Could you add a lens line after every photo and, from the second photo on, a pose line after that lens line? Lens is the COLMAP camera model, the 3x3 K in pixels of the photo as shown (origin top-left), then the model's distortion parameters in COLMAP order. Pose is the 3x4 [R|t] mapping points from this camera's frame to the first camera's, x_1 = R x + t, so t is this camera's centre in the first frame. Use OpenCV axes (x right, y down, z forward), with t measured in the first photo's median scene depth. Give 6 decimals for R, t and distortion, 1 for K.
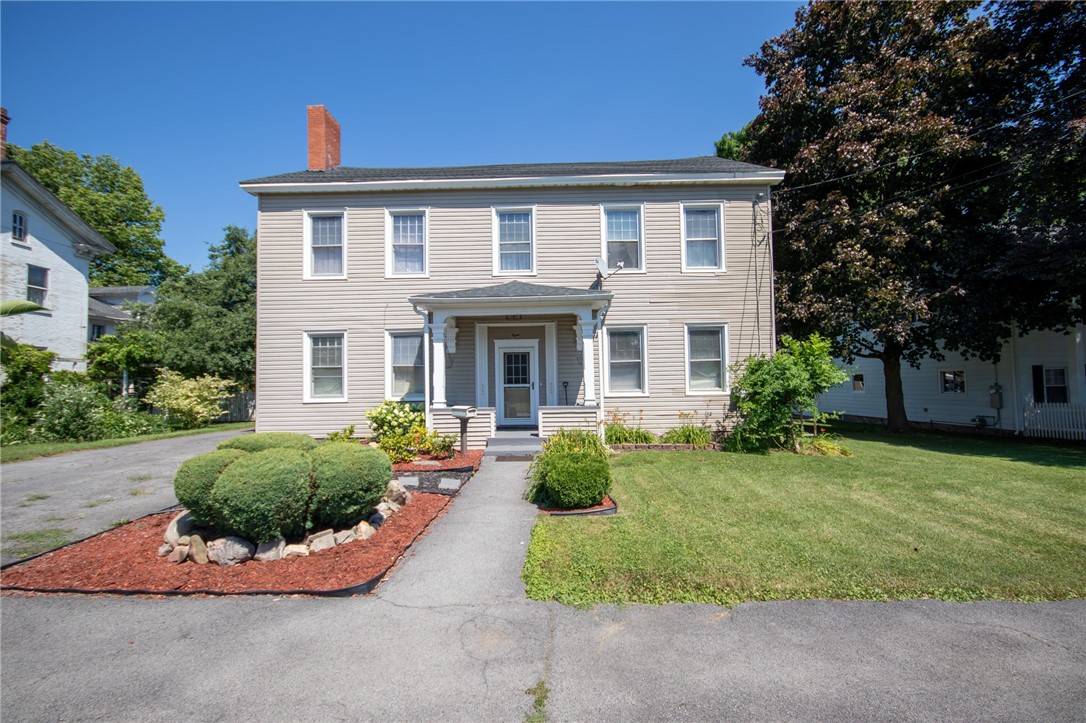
lens RADIAL K [[506.3, 0, 543.8], [0, 506.3, 362.8], [0, 0, 1]] dist [-0.004421, 0.001384]
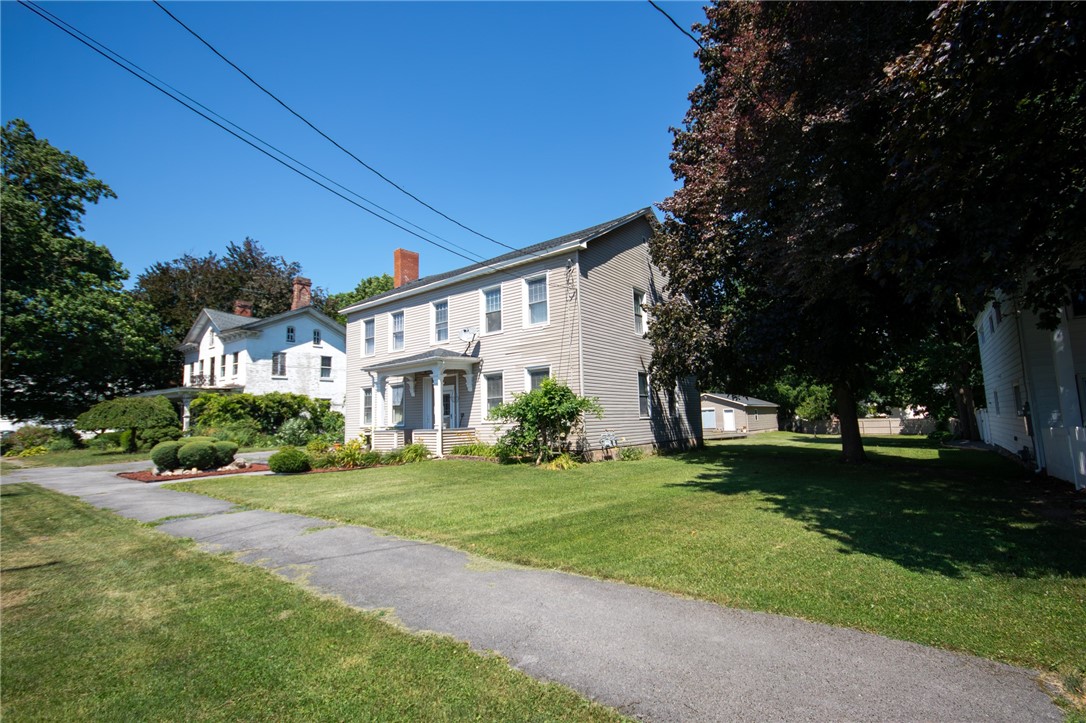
lens RADIAL K [[506.3, 0, 533.0], [0, 506.3, 361.0], [0, 0, 1]] dist [-0.004421, 0.001384]
pose [[0.787477, -0.080451, -0.611070, 1.092427], [0.045128, 0.996309, -0.073014, 0.002812], [0.614689, 0.029921, 0.788202, -0.034410]]
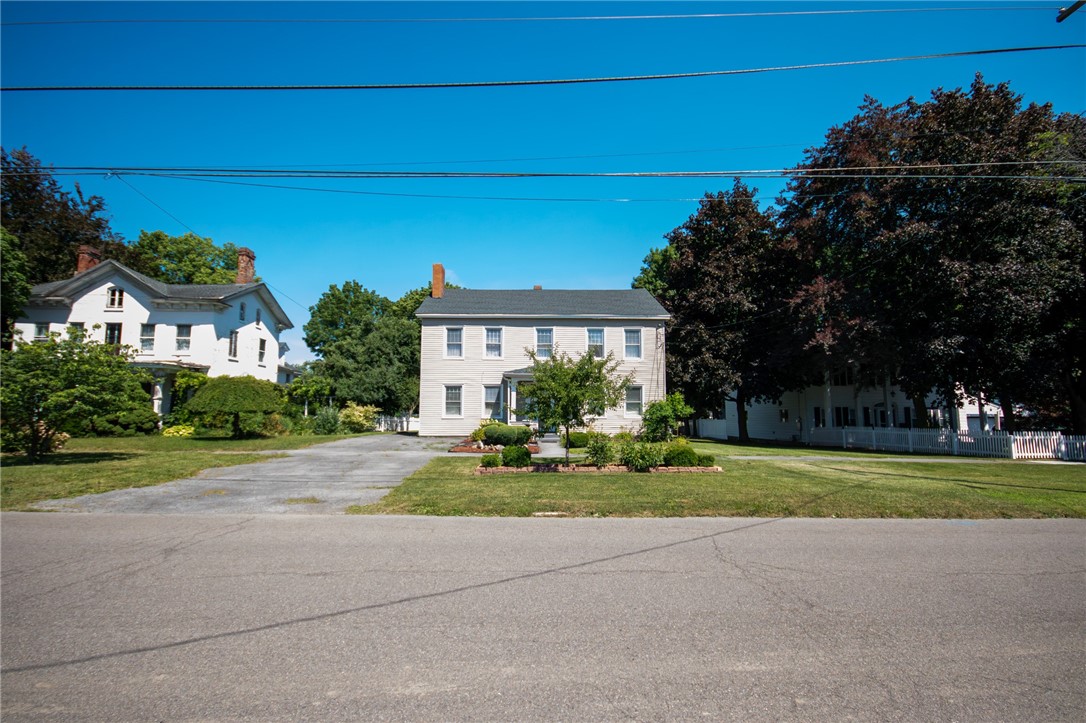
lens RADIAL K [[506.3, 0, 544.4], [0, 506.3, 362.9], [0, 0, 1]] dist [-0.004421, 0.001384]
pose [[0.998729, 0.023099, 0.044789, -0.150306], [-0.020227, 0.997775, -0.063533, -0.025539], [-0.046157, 0.062546, 0.996974, -1.096309]]
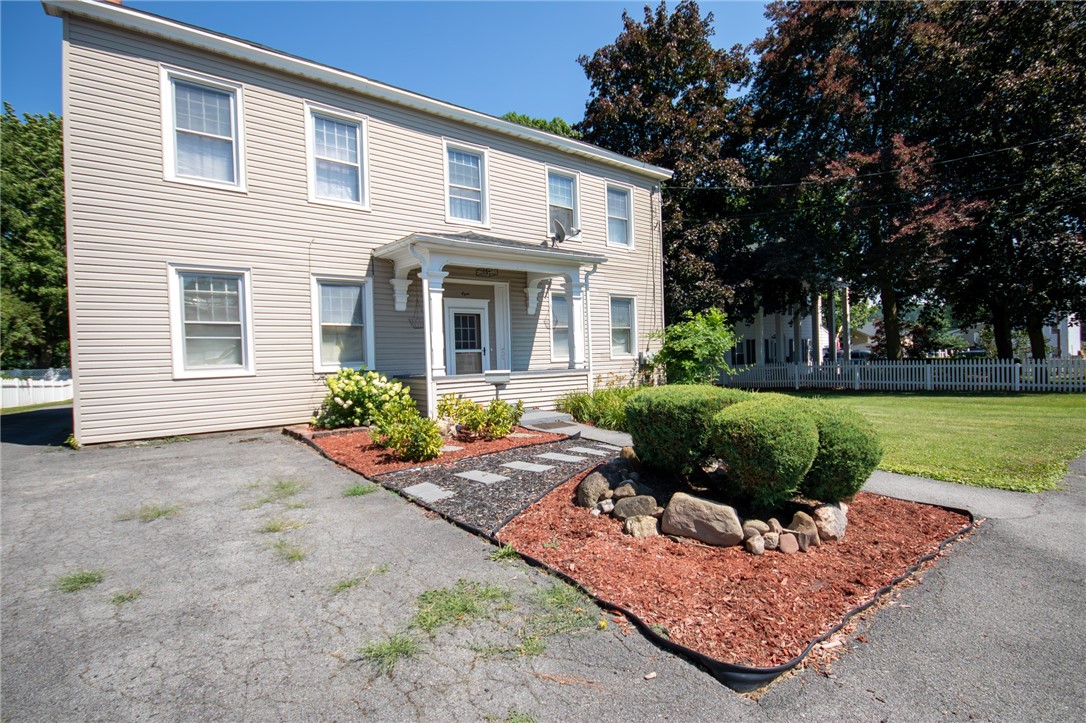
lens RADIAL K [[506.3, 0, 546.1], [0, 506.3, 364.4], [0, 0, 1]] dist [-0.004421, 0.001384]
pose [[0.787927, -0.017613, 0.615517, -0.490919], [-0.005411, 0.999354, 0.035524, 0.035924], [-0.615745, -0.031321, 0.787322, 0.222252]]
